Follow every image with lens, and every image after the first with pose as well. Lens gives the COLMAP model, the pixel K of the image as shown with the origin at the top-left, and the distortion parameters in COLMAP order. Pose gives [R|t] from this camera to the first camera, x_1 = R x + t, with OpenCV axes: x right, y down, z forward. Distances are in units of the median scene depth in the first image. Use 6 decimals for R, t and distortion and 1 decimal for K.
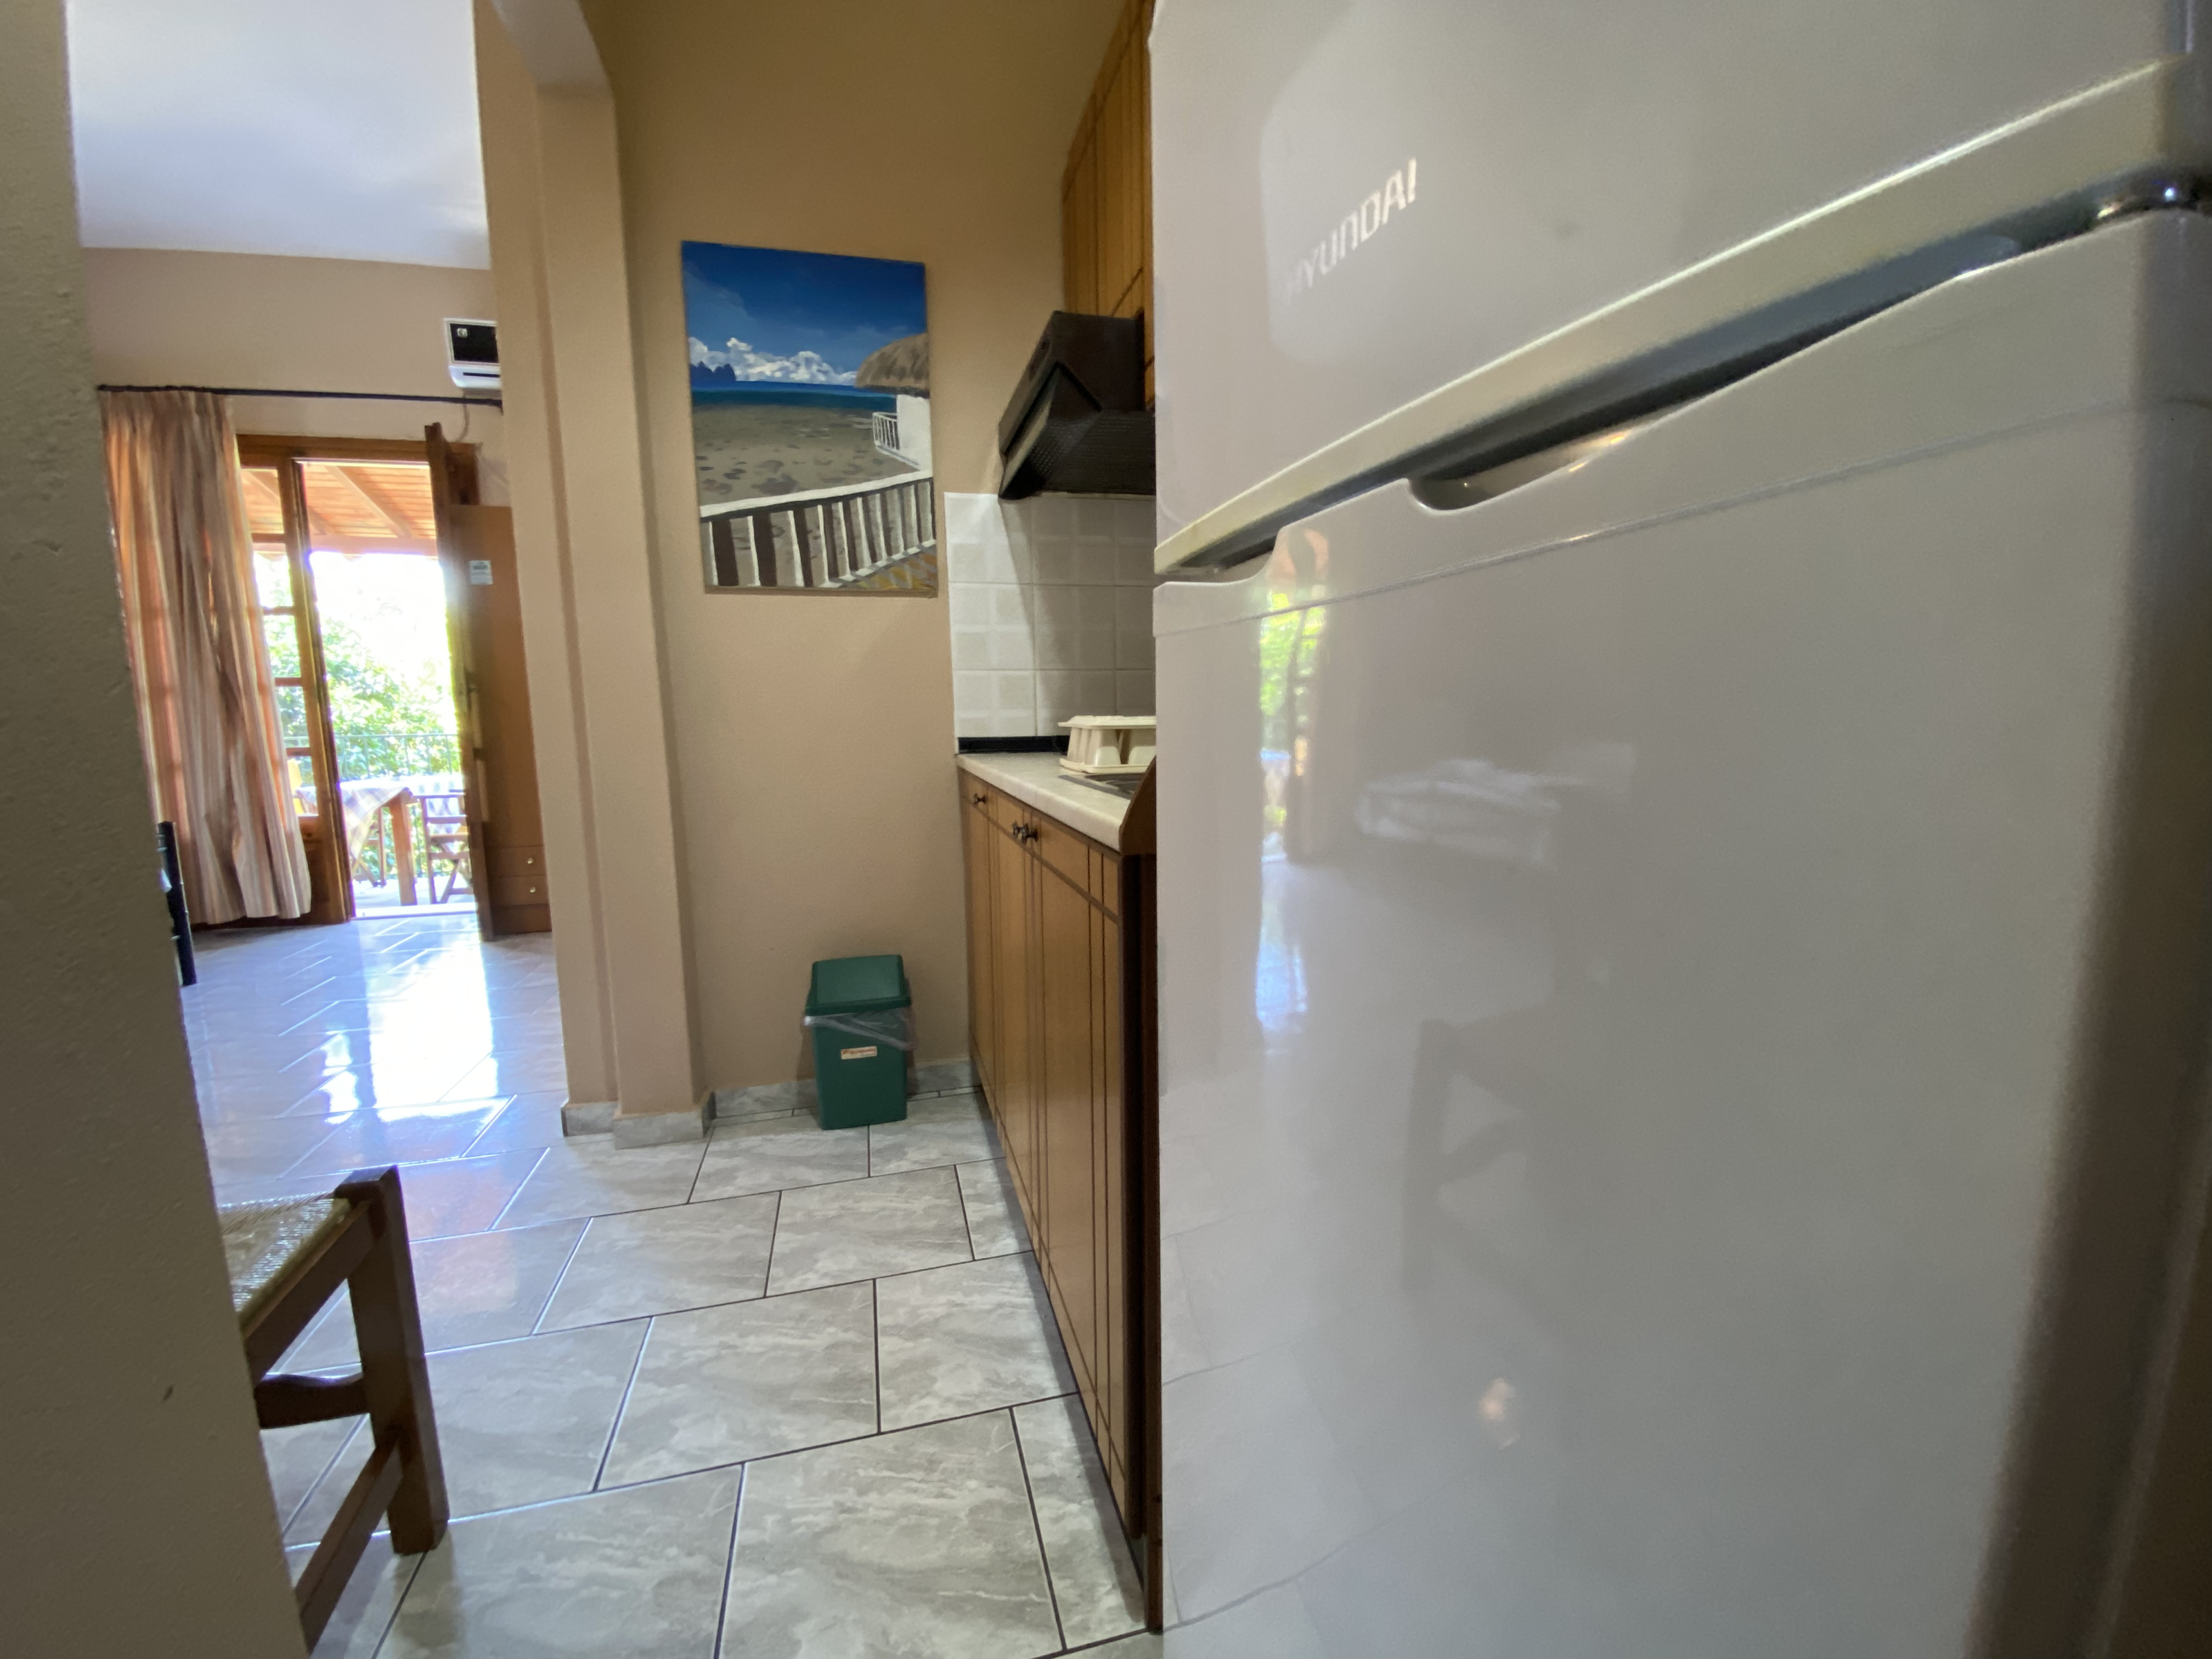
lens RADIAL K [[907.0, 0, 1099.1], [0, 907.0, 825.1], [0, 0, 1]] dist [0.007314, -0.014302]
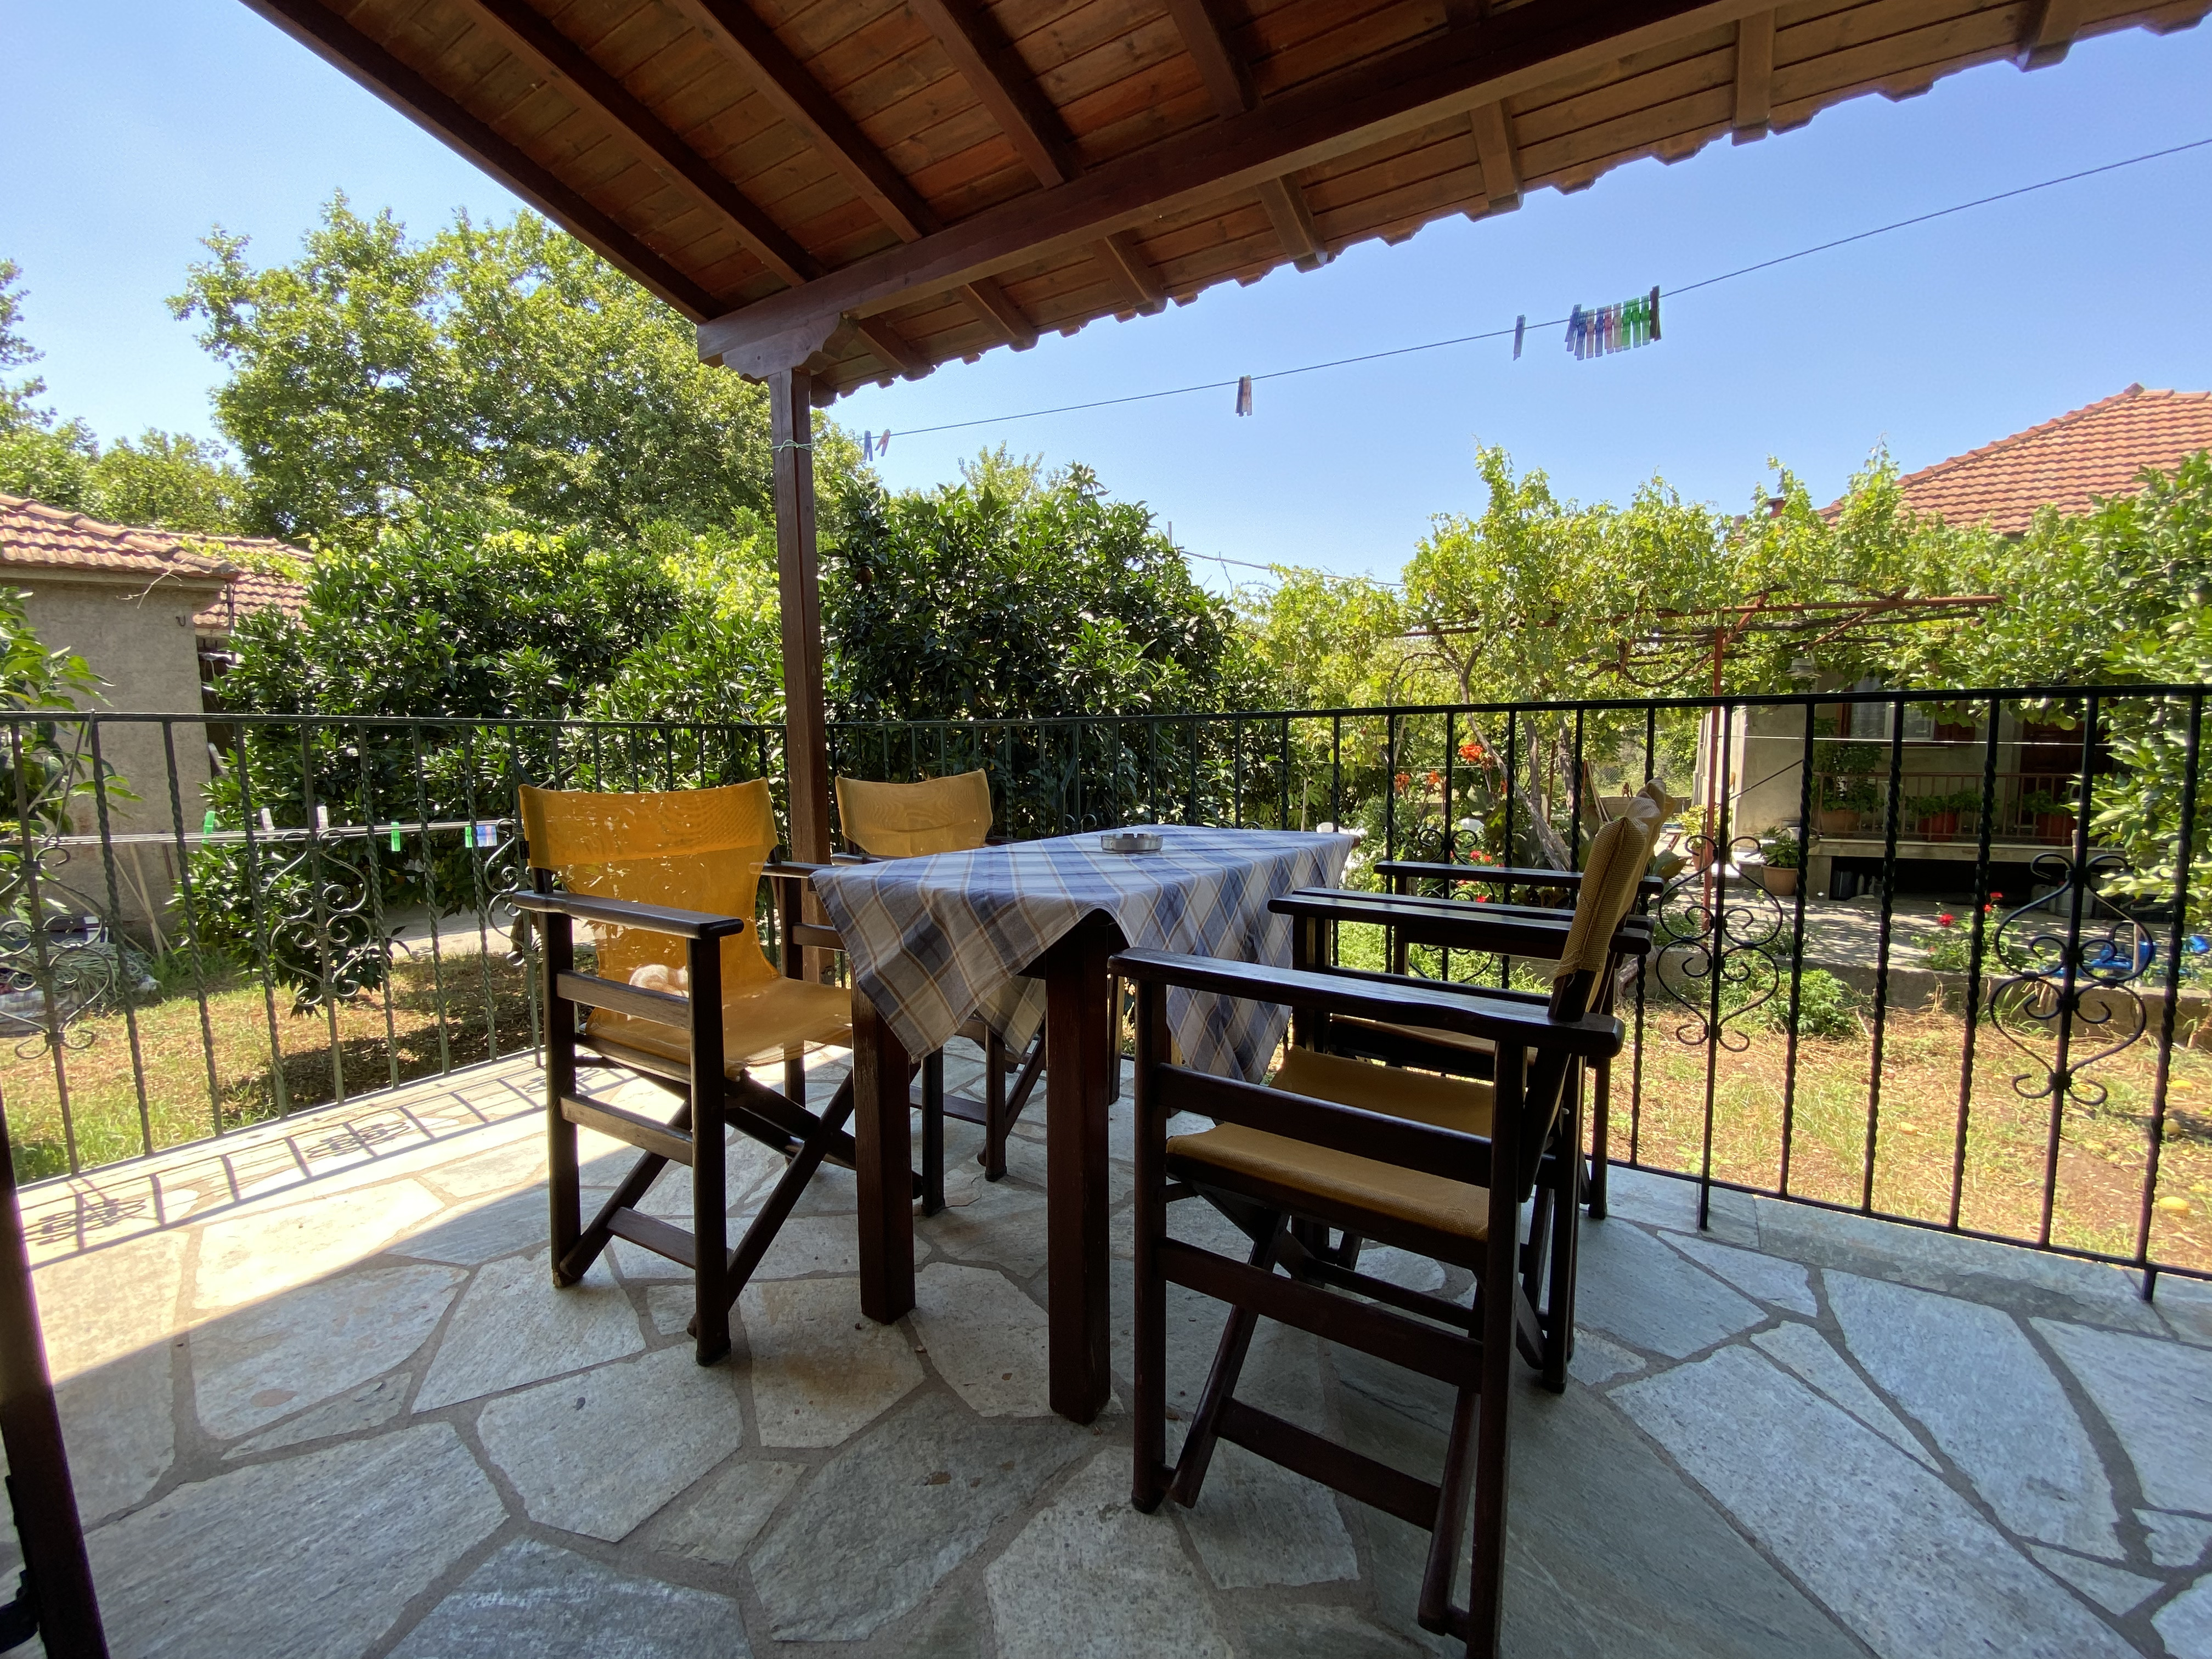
lens RADIAL K [[907.0, 0, 1101.6], [0, 907.0, 830.9], [0, 0, 1]] dist [0.007314, -0.014302]
pose [[0.679177, 0.080000, -0.729601, -0.778883], [-0.097747, 0.995046, 0.018115, -0.081144], [0.727436, 0.059013, 0.683633, 1.088653]]
